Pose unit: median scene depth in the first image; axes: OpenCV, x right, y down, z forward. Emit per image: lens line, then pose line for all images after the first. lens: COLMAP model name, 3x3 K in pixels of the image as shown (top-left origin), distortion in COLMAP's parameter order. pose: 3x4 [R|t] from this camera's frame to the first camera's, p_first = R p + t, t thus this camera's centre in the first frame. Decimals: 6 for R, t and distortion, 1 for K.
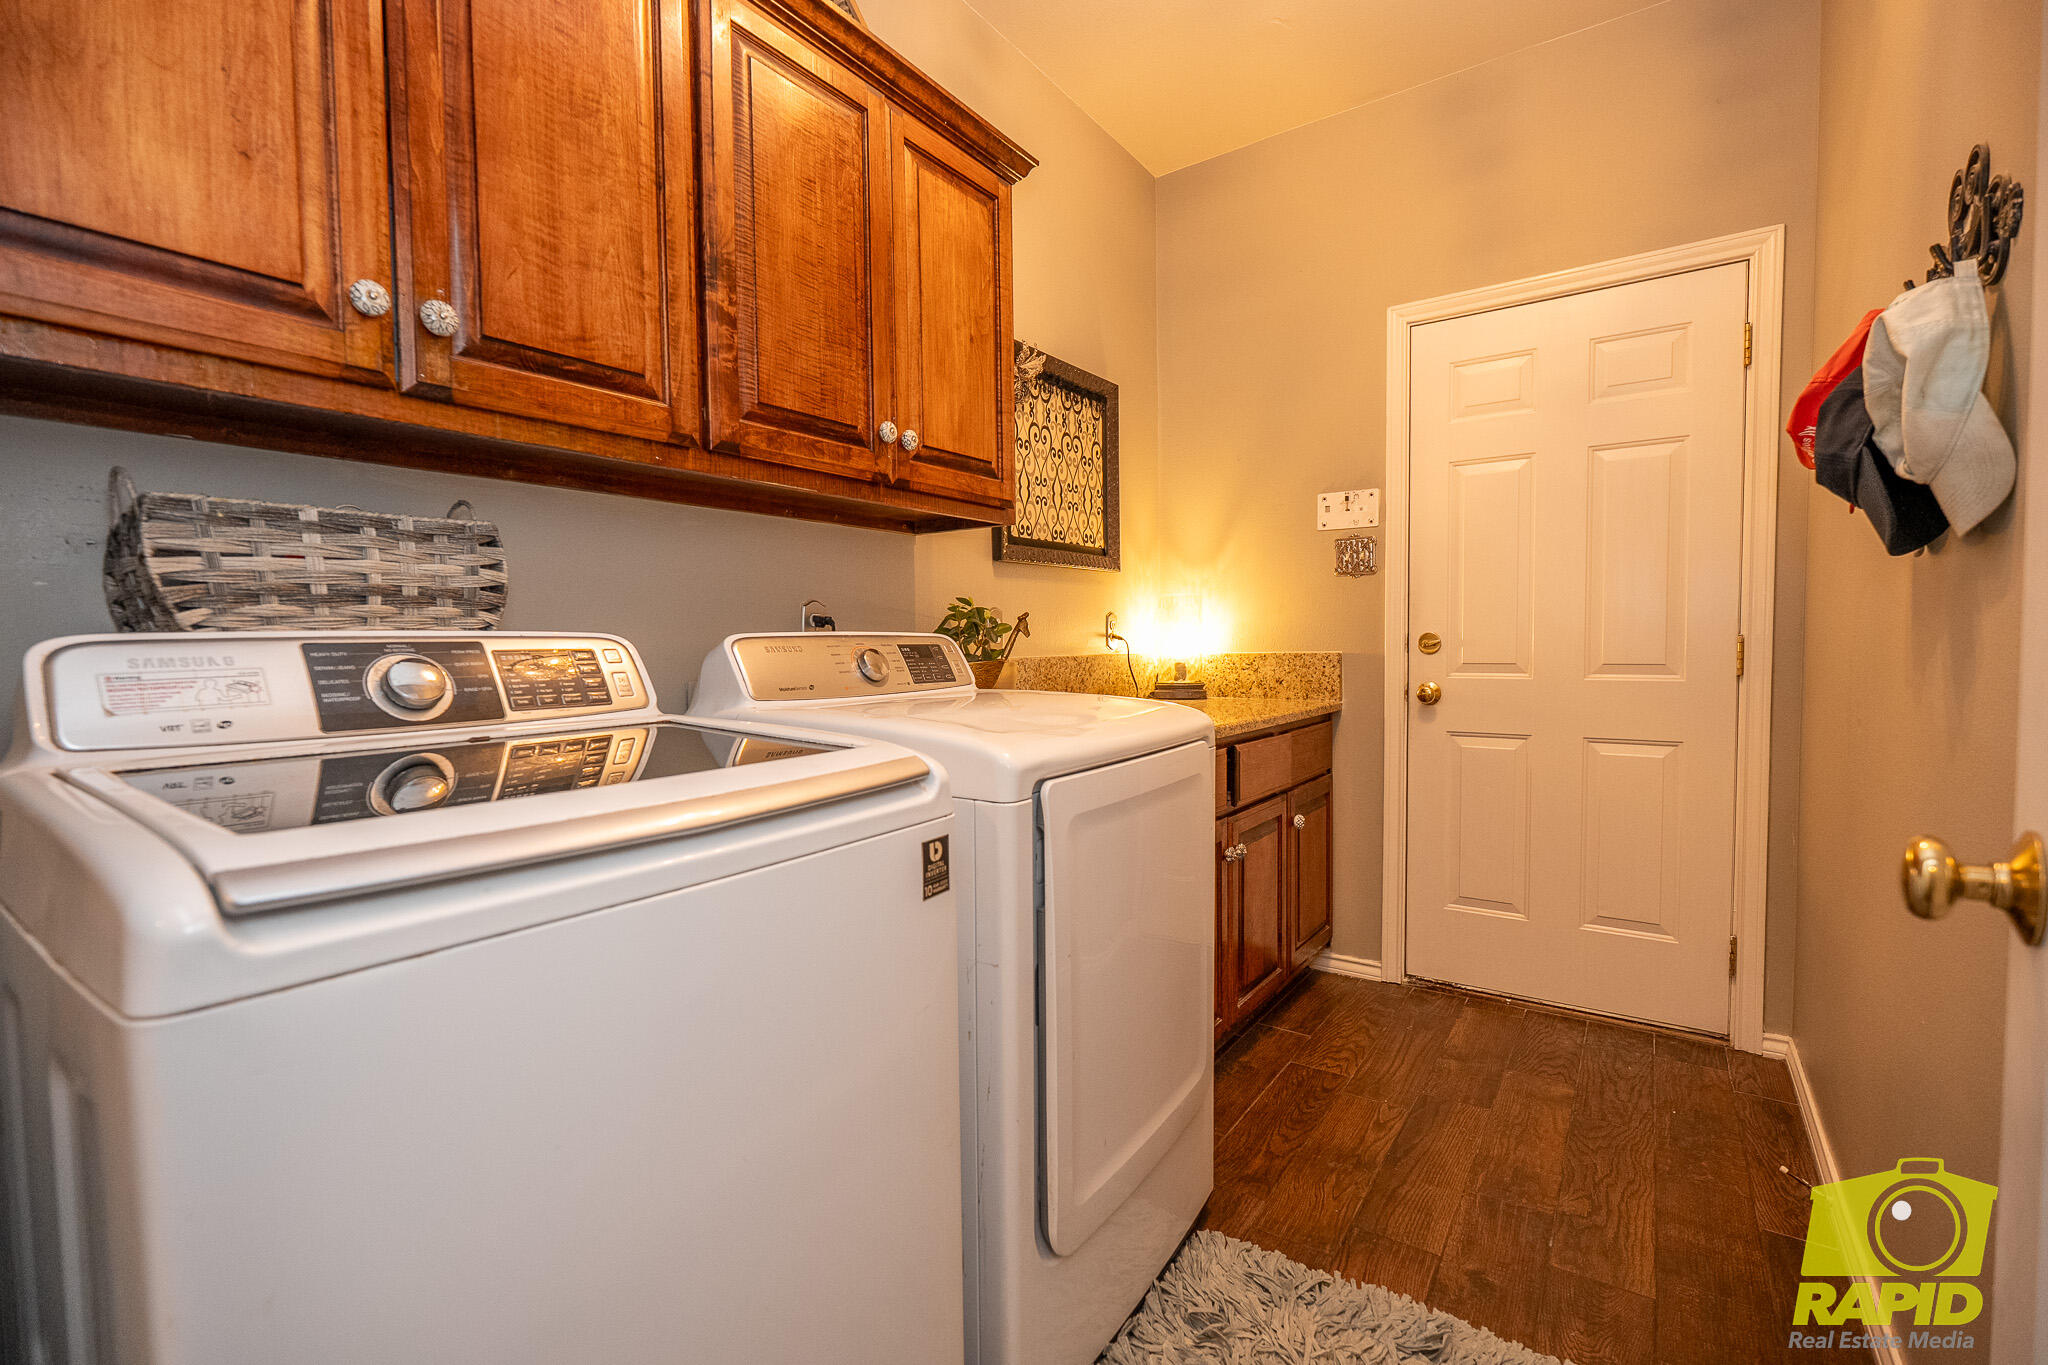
lens RADIAL K [[896.4, 0, 1024.2], [0, 896.4, 684.7], [0, 0, 1]] dist [-0.007353, 0.001161]
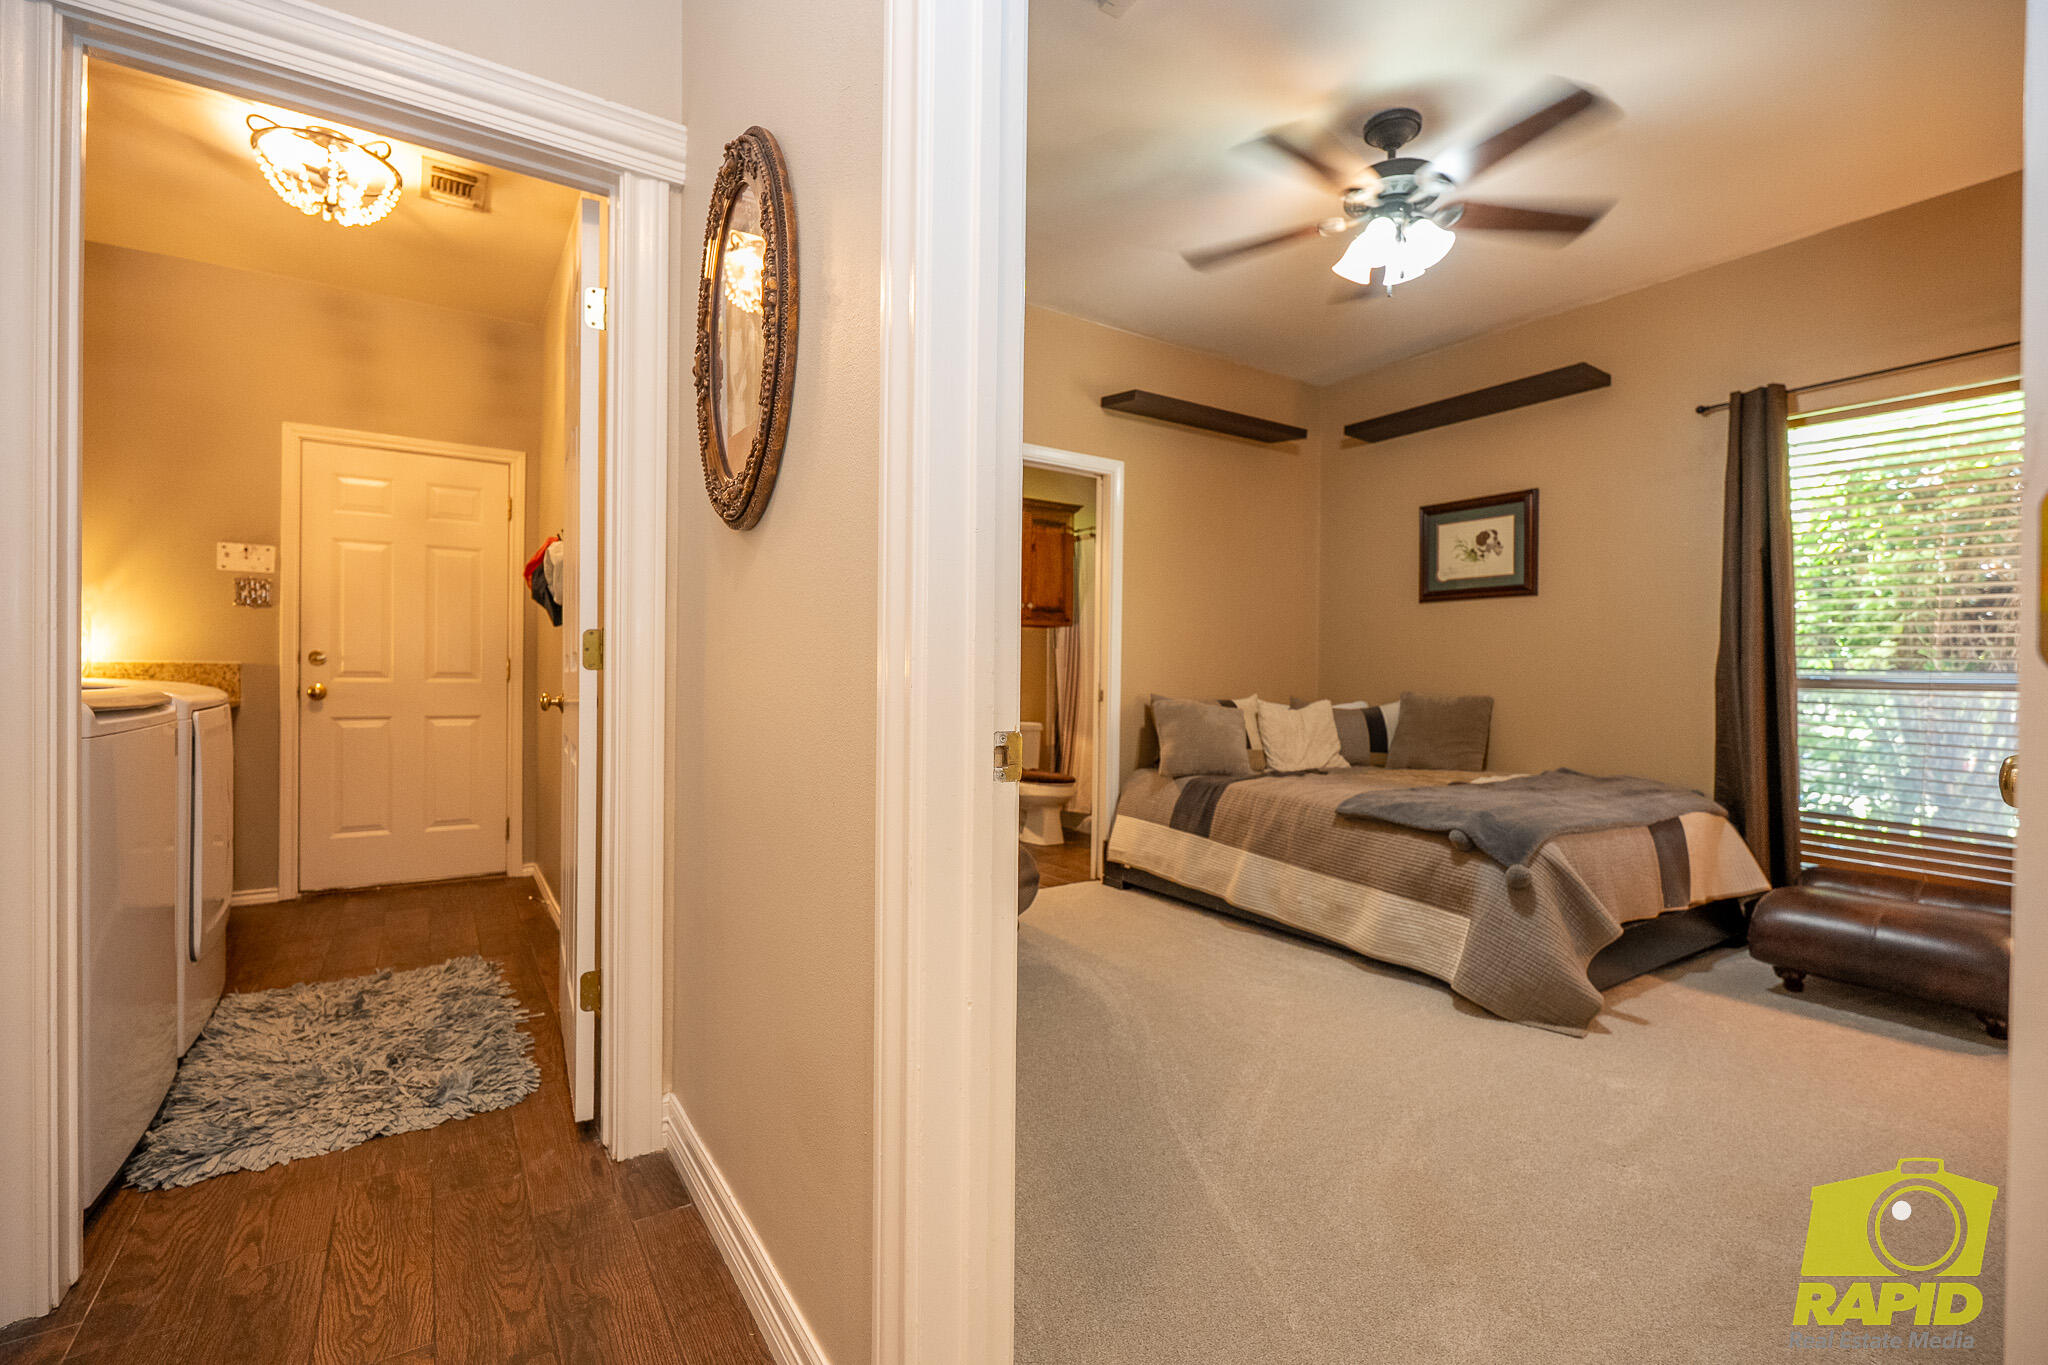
lens RADIAL K [[896.4, 0, 1023.9], [0, 896.4, 682.7], [0, 0, 1]] dist [-0.007353, 0.001161]
pose [[0.364509, 0.009849, 0.931148, -0.489845], [0.028258, 0.999367, -0.021633, 0.059042], [-0.930771, 0.034197, 0.364000, -0.612402]]
